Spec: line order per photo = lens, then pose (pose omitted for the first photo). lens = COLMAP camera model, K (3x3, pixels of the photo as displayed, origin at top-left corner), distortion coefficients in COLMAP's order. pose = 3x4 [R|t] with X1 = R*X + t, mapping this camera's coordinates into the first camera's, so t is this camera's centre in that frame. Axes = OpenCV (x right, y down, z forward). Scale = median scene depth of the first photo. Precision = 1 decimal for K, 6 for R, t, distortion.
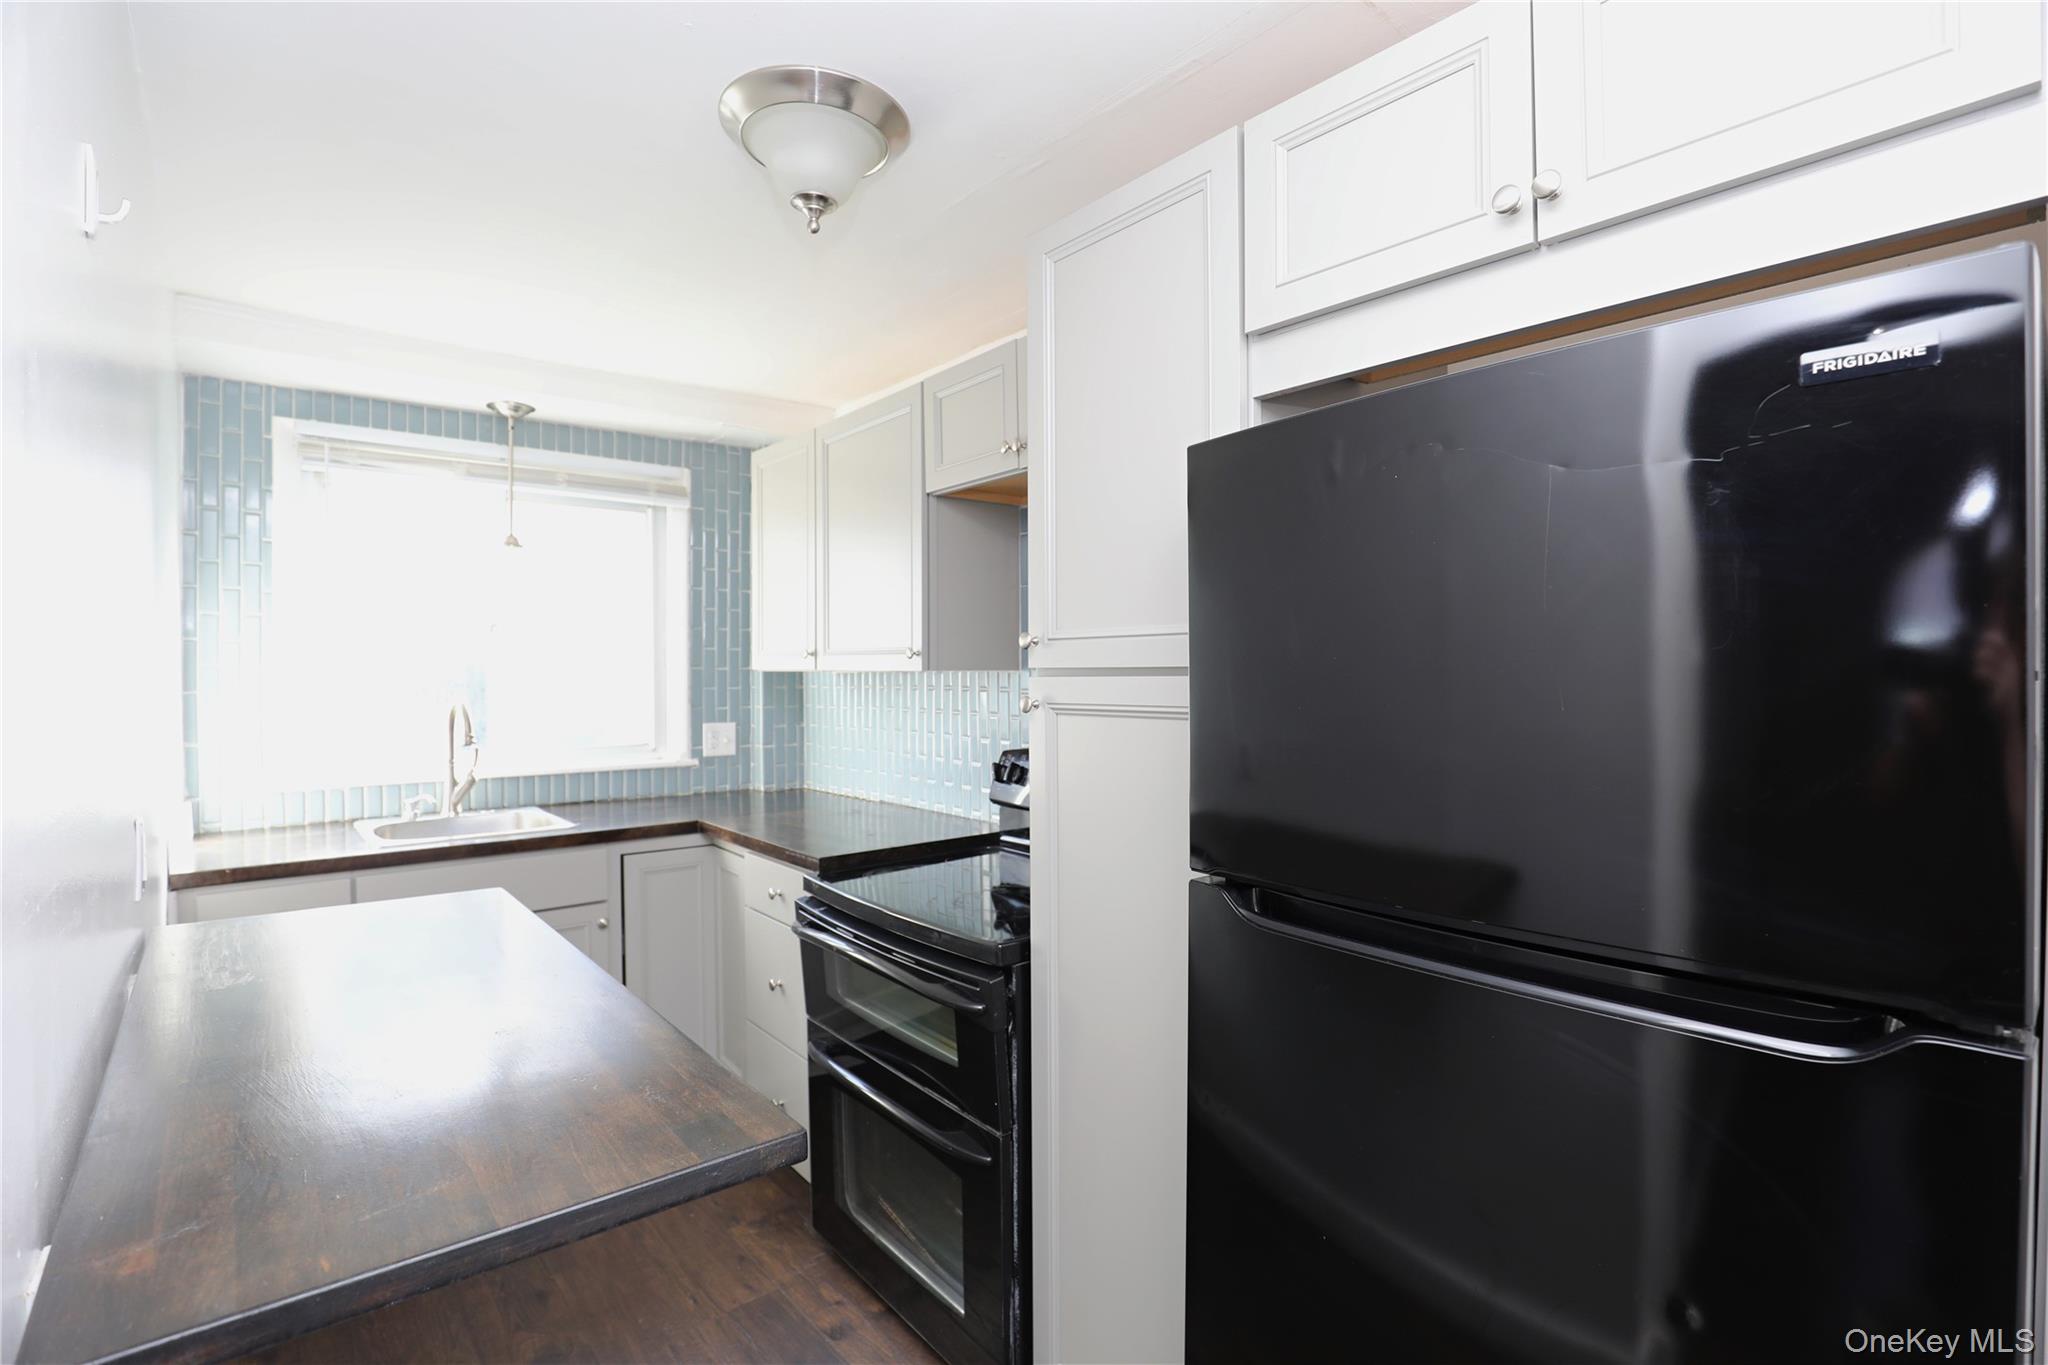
lens RADIAL K [[935.8, 0, 1014.6], [0, 935.8, 682.5], [0, 0, 1]] dist [-0.038323, 0.005700]
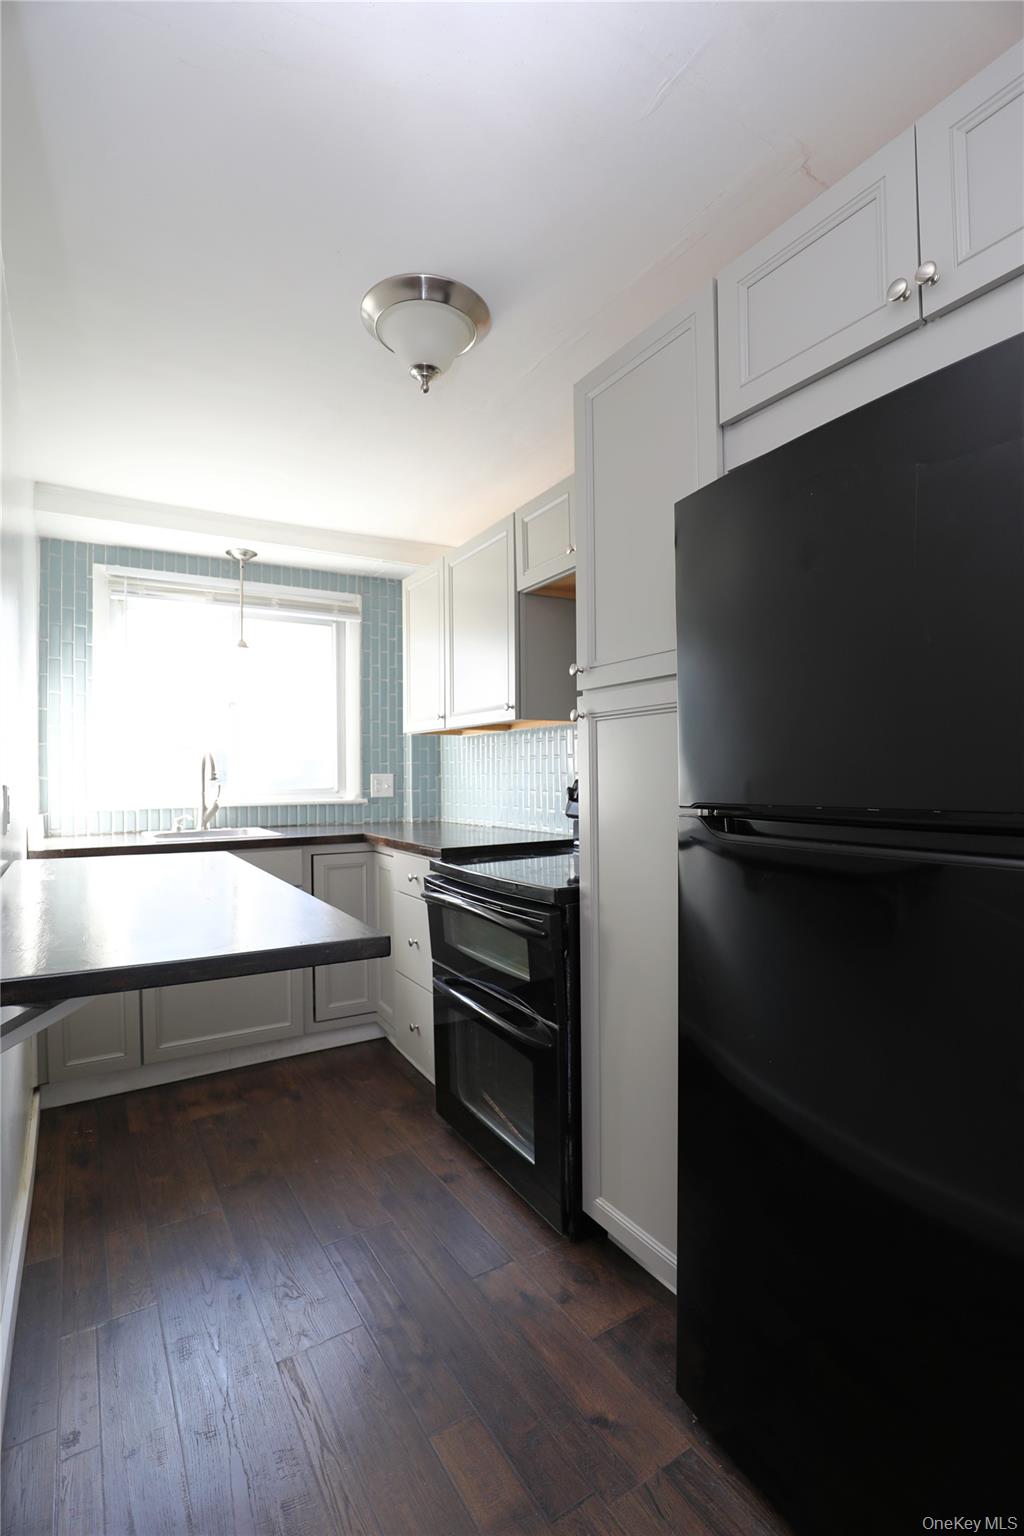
lens RADIAL K [[701.9, 0, 510.6], [0, 701.9, 782.5], [0, 0, 1]] dist [-0.038323, 0.005700]
pose [[0.988542, -0.004183, -0.150890, 0.047791], [0.002980, 0.999962, -0.008197, 0.083779], [0.150918, 0.007653, 0.988517, -0.031067]]
